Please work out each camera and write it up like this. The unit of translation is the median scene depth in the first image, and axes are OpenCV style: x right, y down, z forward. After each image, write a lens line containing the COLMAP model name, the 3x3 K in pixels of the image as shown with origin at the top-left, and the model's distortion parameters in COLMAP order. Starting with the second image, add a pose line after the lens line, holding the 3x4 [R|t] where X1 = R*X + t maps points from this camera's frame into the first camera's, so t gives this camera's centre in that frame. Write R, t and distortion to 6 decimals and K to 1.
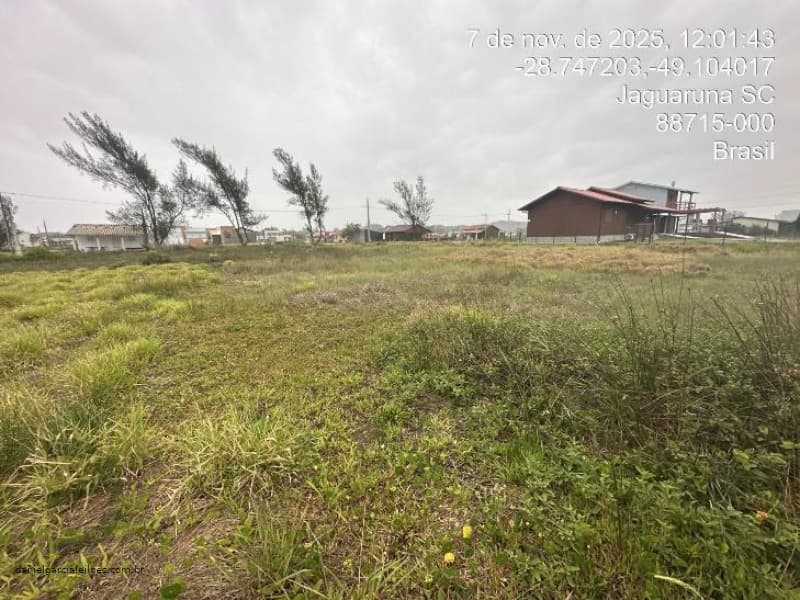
lens RADIAL K [[317.7, 0, 401.1], [0, 317.7, 304.3], [0, 0, 1]] dist [-0.002890, 0.001026]
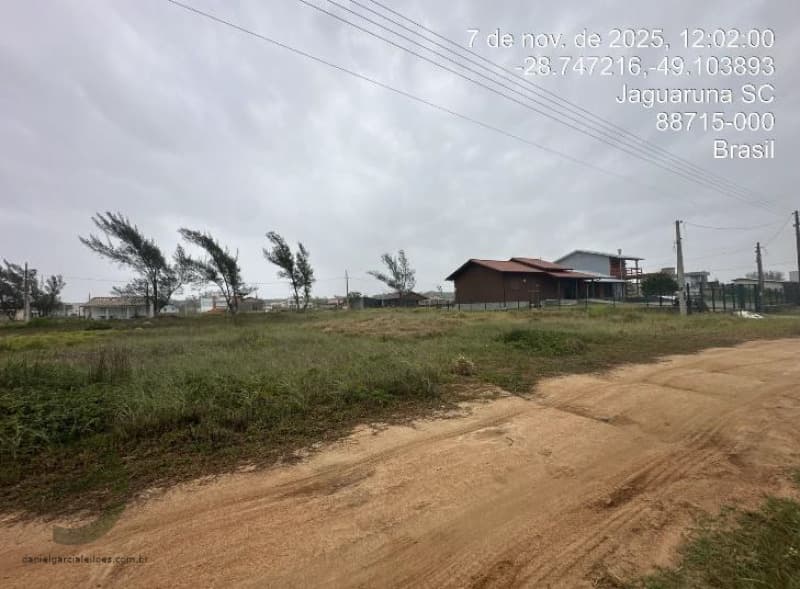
lens RADIAL K [[316.2, 0, 402.7], [0, 316.2, 297.5], [0, 0, 1]] dist [-0.003563, 0.000782]
pose [[0.995653, -0.014625, -0.091982, 0.213758], [-0.006331, 0.974682, -0.223505, 0.003318], [0.092922, 0.223116, 0.970353, -0.031844]]
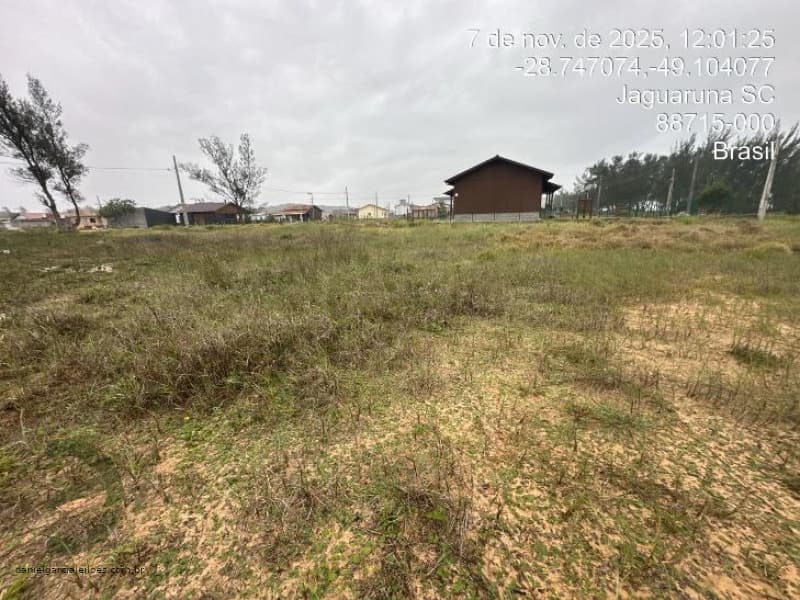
lens RADIAL K [[317.7, 0, 399.1], [0, 317.7, 300.7], [0, 0, 1]] dist [-0.002890, 0.001026]
pose [[0.811705, -0.151276, 0.564138, -0.160088], [0.128773, 0.988460, 0.079776, -0.047377], [-0.569696, 0.007891, 0.821818, 0.260300]]
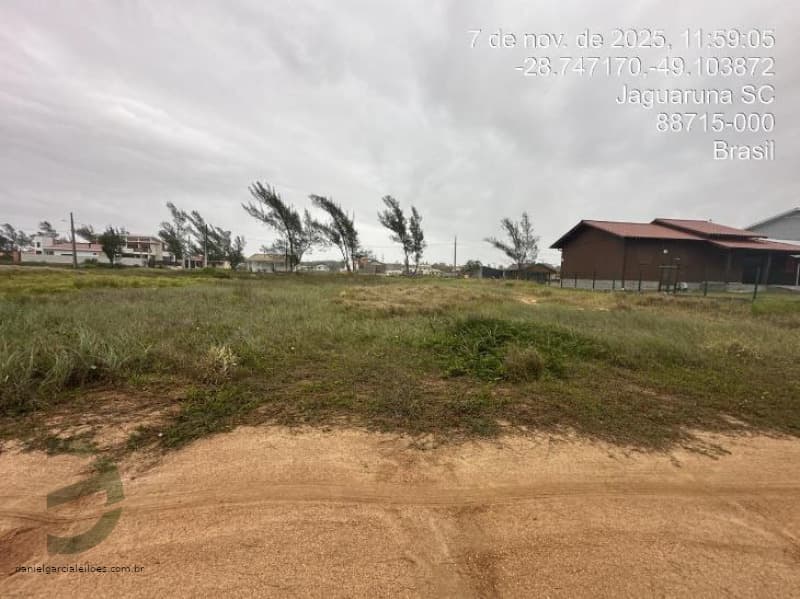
lens RADIAL K [[317.7, 0, 404.1], [0, 317.7, 307.8], [0, 0, 1]] dist [-0.002890, 0.001026]
pose [[0.873086, 0.102459, -0.476679, 0.298974], [-0.150599, 0.986535, -0.063789, -0.012484], [0.463725, 0.127481, 0.876760, 0.049719]]
